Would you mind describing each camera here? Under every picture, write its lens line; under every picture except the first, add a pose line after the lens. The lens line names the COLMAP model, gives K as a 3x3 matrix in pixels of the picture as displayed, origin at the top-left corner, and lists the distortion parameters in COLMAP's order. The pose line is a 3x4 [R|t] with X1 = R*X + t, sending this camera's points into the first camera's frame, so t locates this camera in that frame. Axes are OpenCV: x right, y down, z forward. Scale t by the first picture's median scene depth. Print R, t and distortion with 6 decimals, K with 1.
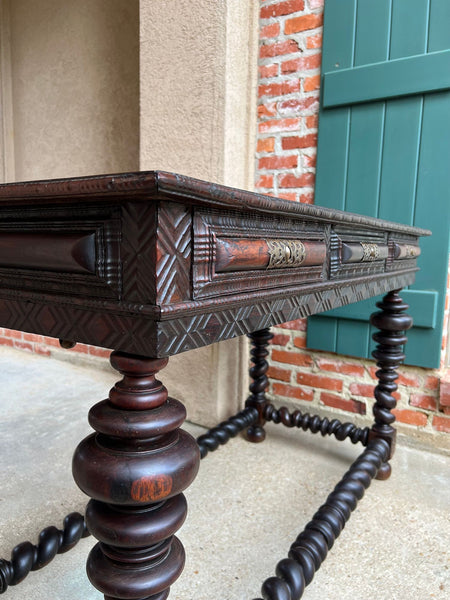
lens RADIAL K [[456.0, 0, 224.7], [0, 456.0, 302.2], [0, 0, 1]] dist [0.046914, -0.060644]
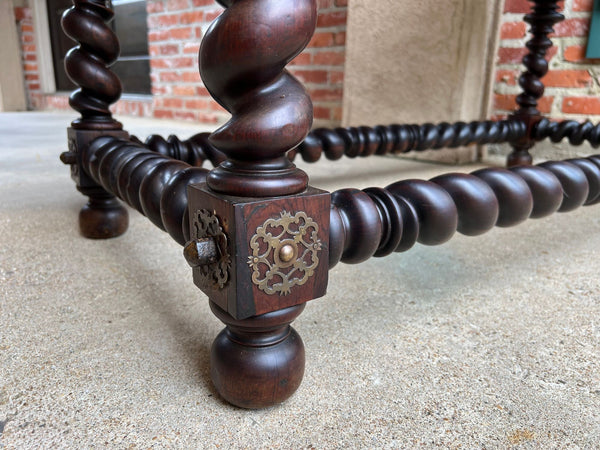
lens RADIAL K [[456.6, 0, 301.1], [0, 456.6, 226.1], [0, 0, 1]] dist [0.050539, -0.066472]
pose [[0.994225, 0.031776, -0.102503, -0.188387], [-0.015326, 0.987408, 0.157451, 0.257291], [0.106215, -0.154970, 0.982193, 0.193070]]
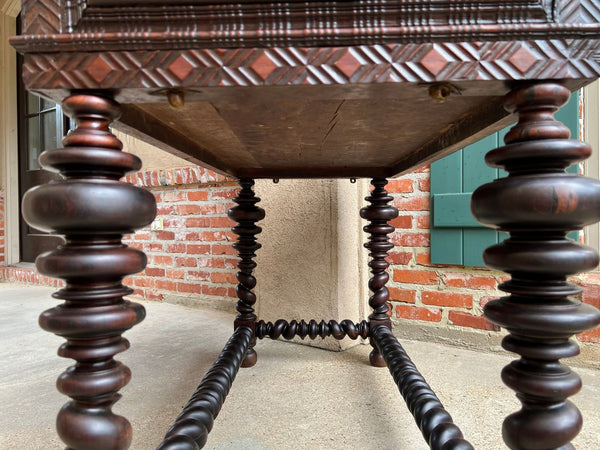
lens RADIAL K [[478.1, 0, 302.7], [0, 478.1, 225.8], [0, 0, 1]] dist [0.066680, -0.076590]
pose [[0.997492, -0.033334, -0.062442, -0.020935], [0.025965, 0.992990, -0.115309, 0.131550], [0.065848, 0.113399, 0.991365, -0.013995]]
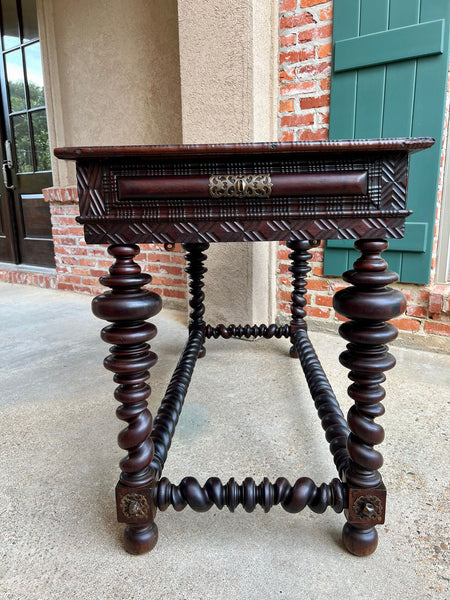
lens RADIAL K [[452.7, 0, 226.7], [0, 452.7, 302.5], [0, 0, 1]] dist [0.052567, -0.061071]
pose [[0.998619, -0.031410, -0.042114, -0.033177], [0.035325, 0.994783, 0.095702, 0.047853], [0.038889, -0.097058, 0.994519, -0.239879]]
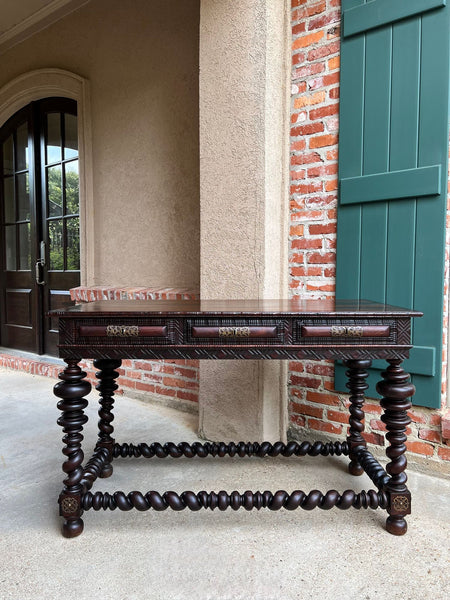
lens RADIAL K [[448.9, 0, 226.7], [0, 448.9, 300.1], [0, 0, 1]] dist [0.065120, -0.071217]
pose [[0.996278, -0.019075, -0.084057, -0.004576], [0.013030, 0.997328, -0.071888, -0.060543], [0.085204, 0.070525, 0.993864, -0.265922]]
